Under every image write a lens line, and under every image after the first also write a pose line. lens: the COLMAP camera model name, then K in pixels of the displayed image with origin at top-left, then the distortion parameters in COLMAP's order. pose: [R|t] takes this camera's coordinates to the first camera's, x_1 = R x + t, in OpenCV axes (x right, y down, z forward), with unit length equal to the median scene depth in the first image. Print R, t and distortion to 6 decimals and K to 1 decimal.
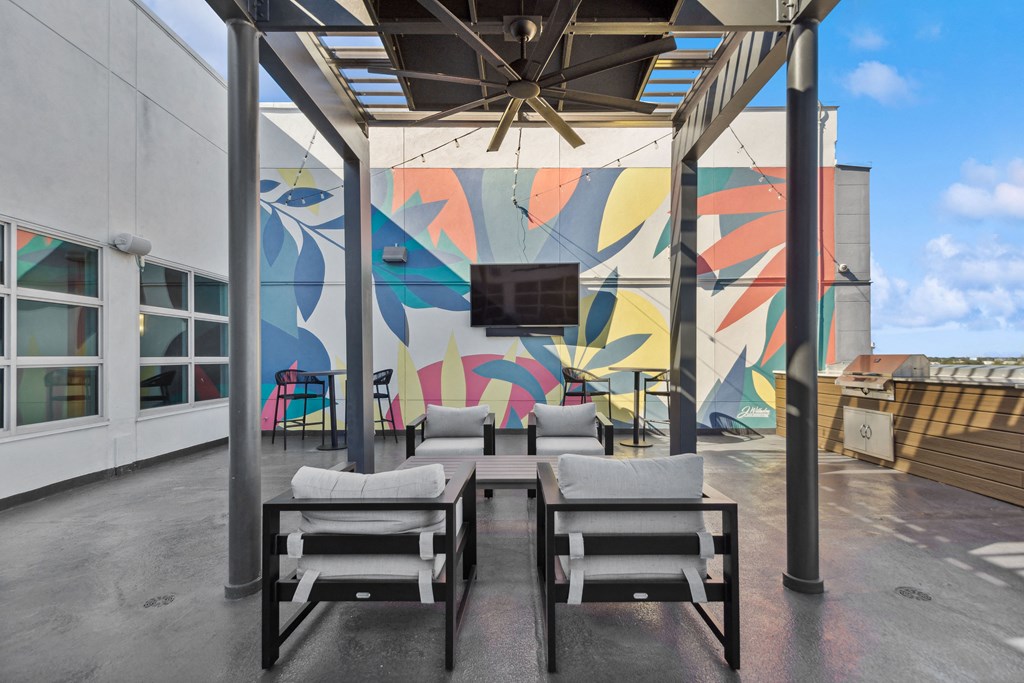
lens RADIAL K [[475.0, 0, 525.5], [0, 475.0, 354.6], [0, 0, 1]] dist [0.003568, -0.000545]
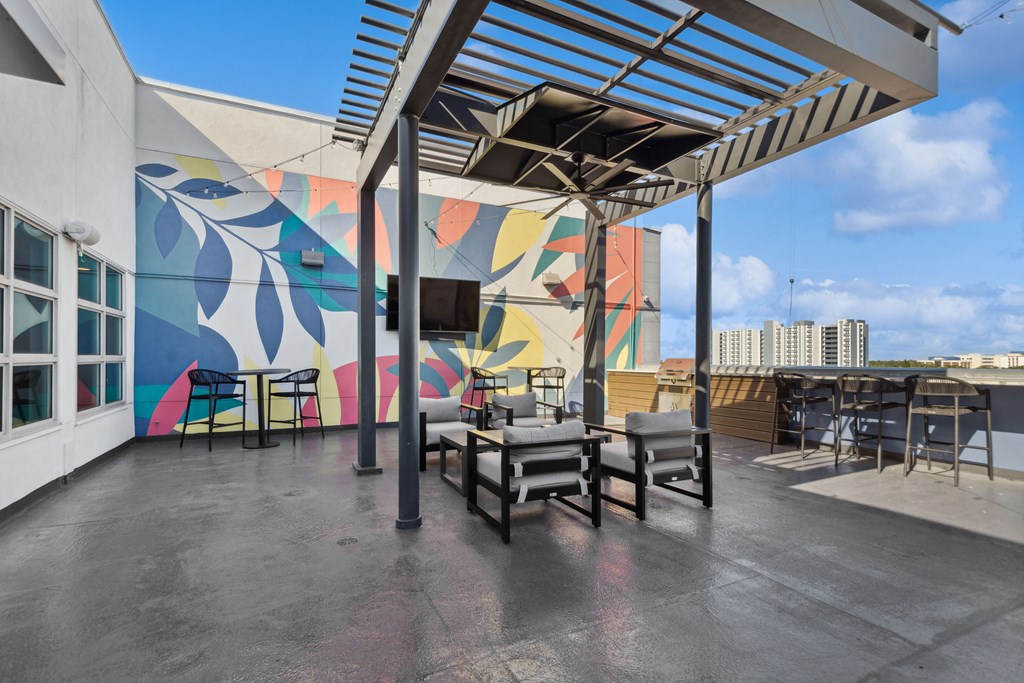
lens RADIAL K [[463.7, 0, 525.7], [0, 463.7, 355.4], [0, 0, 1]] dist [0.000588, -0.000086]
pose [[0.900091, 0.010710, 0.435570, -0.296528], [-0.010168, 0.999942, -0.003574, 0.000467], [-0.435583, -0.001212, 0.900148, -0.121717]]
